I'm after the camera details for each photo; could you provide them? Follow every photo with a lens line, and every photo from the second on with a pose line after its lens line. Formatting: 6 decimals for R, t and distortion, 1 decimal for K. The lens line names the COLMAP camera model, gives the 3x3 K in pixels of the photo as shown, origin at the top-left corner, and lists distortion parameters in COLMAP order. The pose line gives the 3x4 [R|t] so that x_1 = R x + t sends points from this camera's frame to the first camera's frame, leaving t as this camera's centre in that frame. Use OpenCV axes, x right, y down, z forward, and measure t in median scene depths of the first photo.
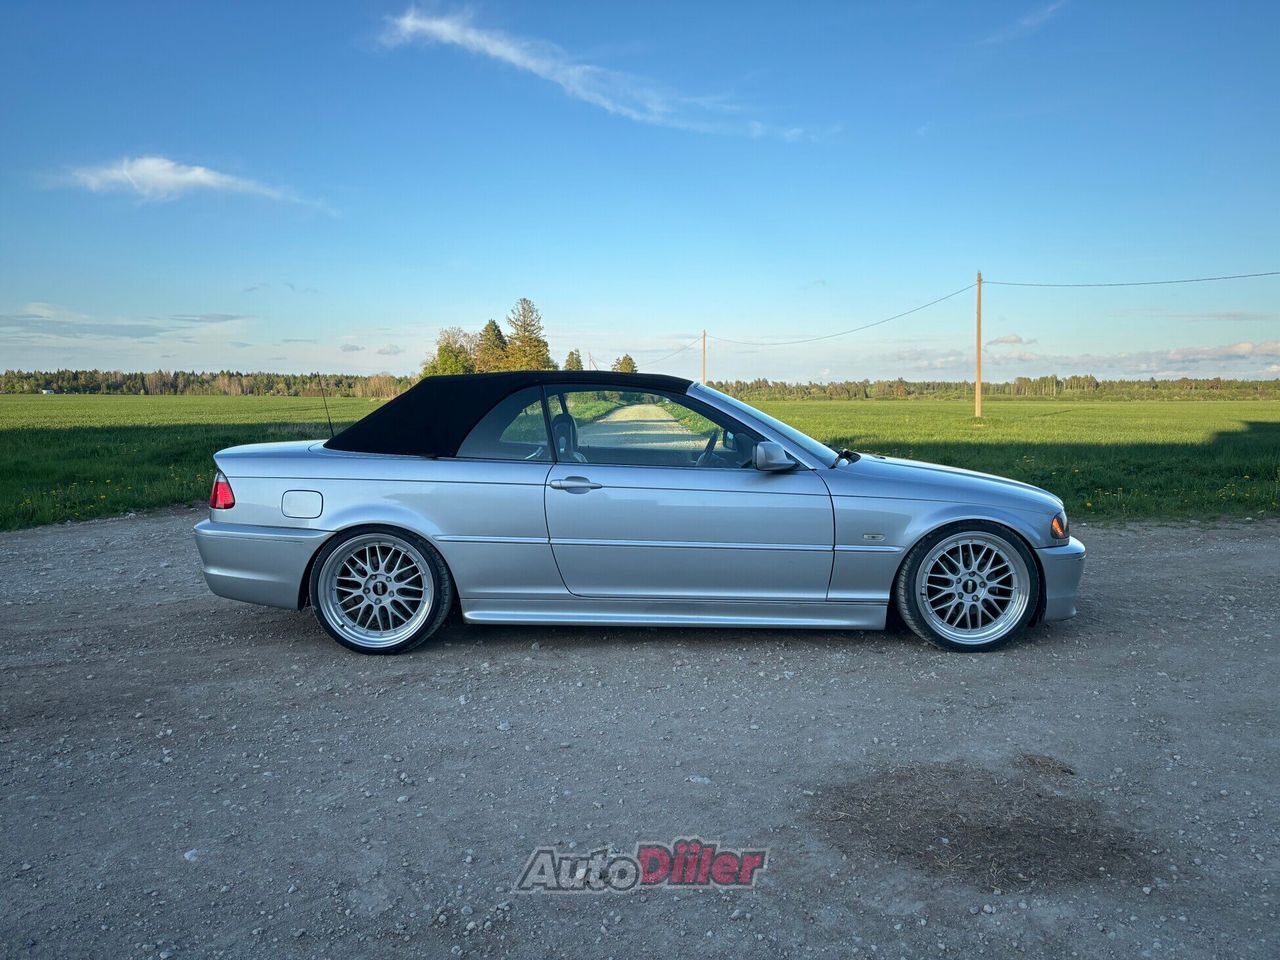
lens RADIAL K [[983.3, 0, 641.7], [0, 983.3, 480.6], [0, 0, 1]] dist [0.049601, -0.053054]
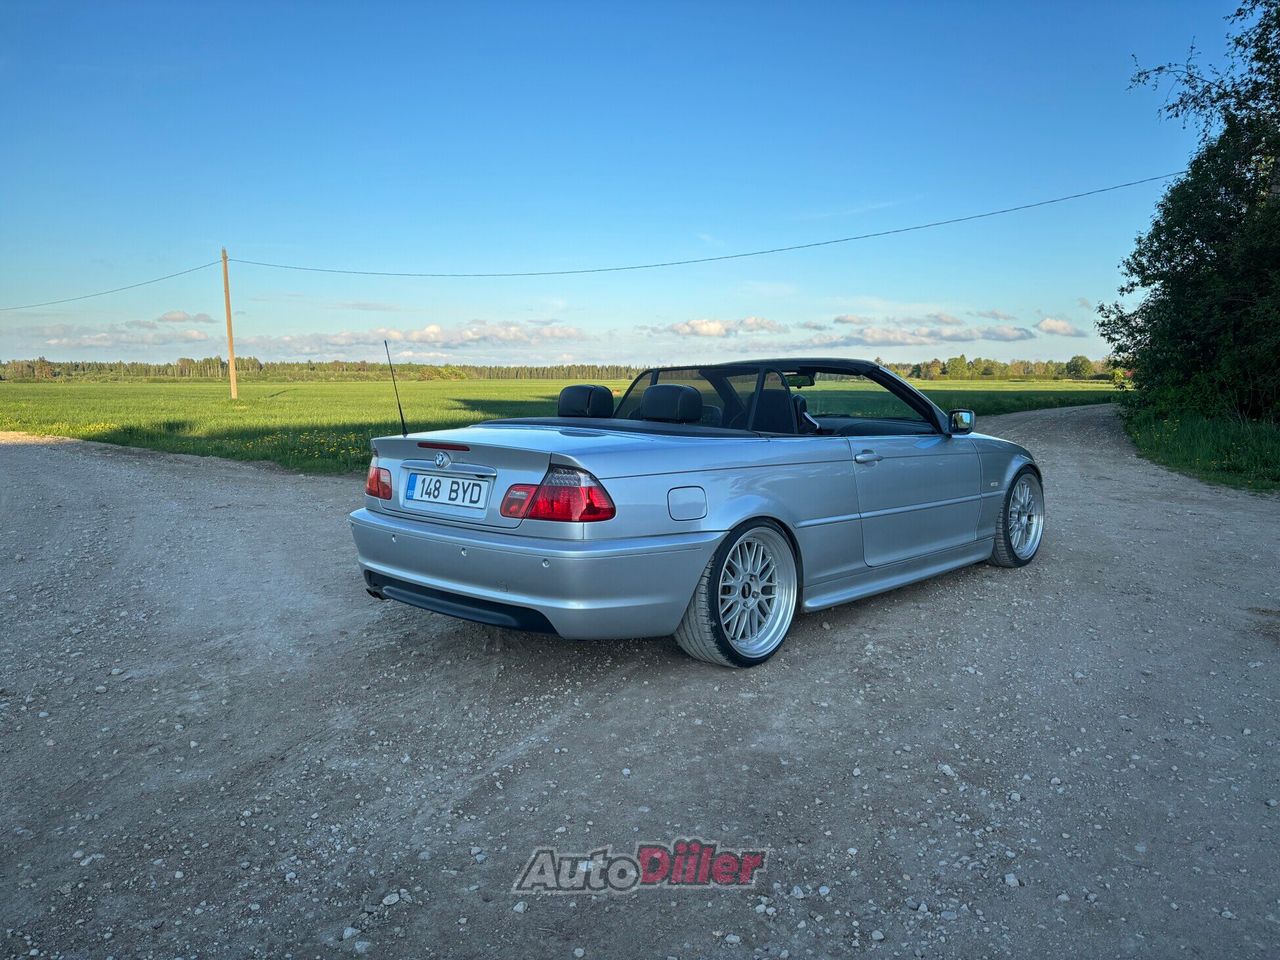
lens RADIAL K [[983.3, 0, 634.3], [0, 983.3, 473.1], [0, 0, 1]] dist [0.049601, -0.053054]
pose [[0.693830, -0.074737, 0.716251, -0.938836], [0.066875, 0.996989, 0.039250, -0.035347], [-0.717027, 0.020666, 0.696739, 0.450971]]
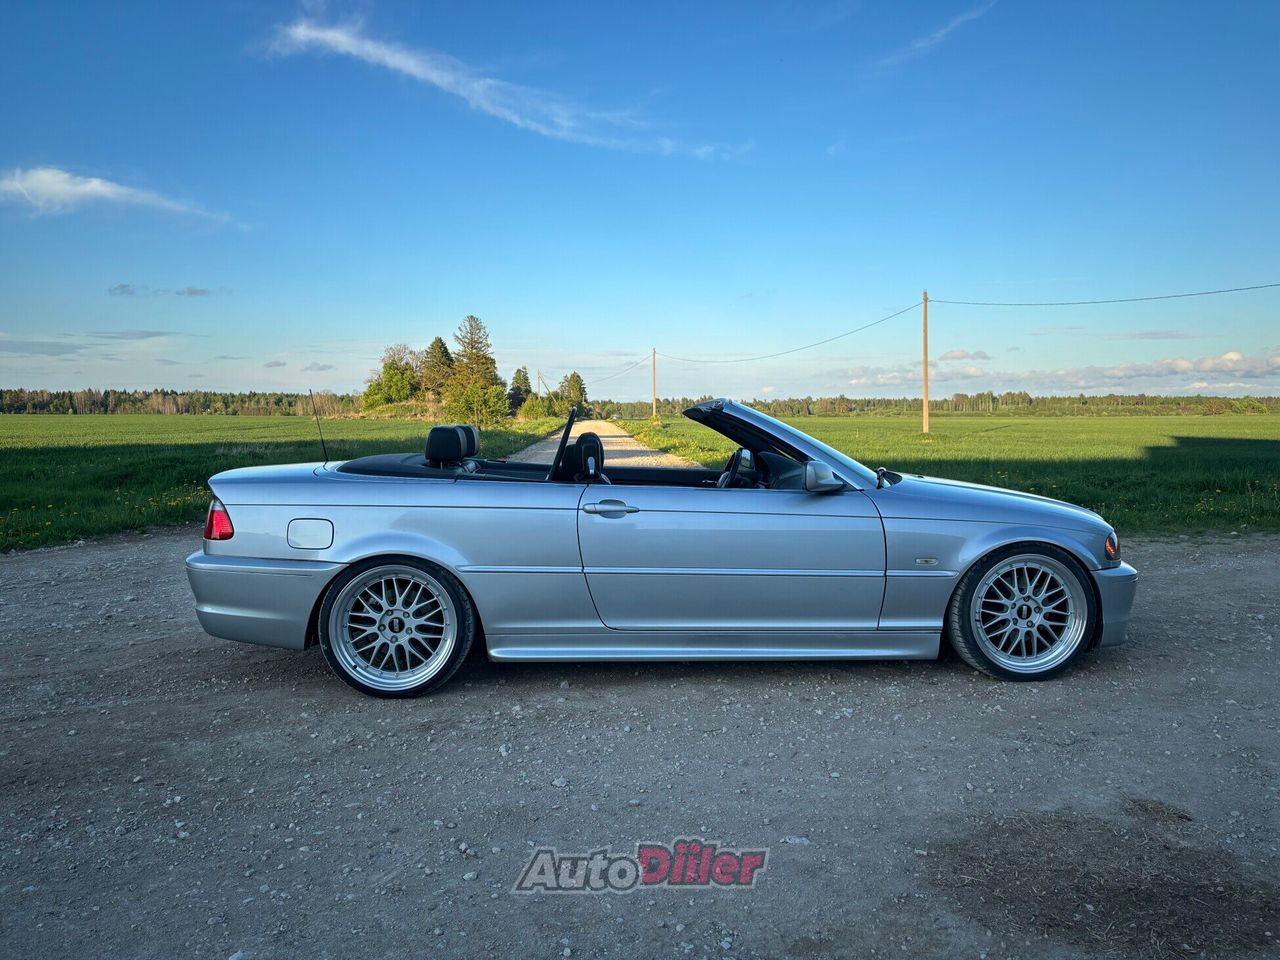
lens RADIAL K [[983.3, 0, 648.8], [0, 983.3, 469.8], [0, 0, 1]] dist [0.049601, -0.053054]
pose [[0.997998, -0.007706, 0.062768, -0.087031], [0.009482, 0.999561, -0.028053, -0.006086], [-0.062524, 0.028592, 0.997634, 0.070709]]
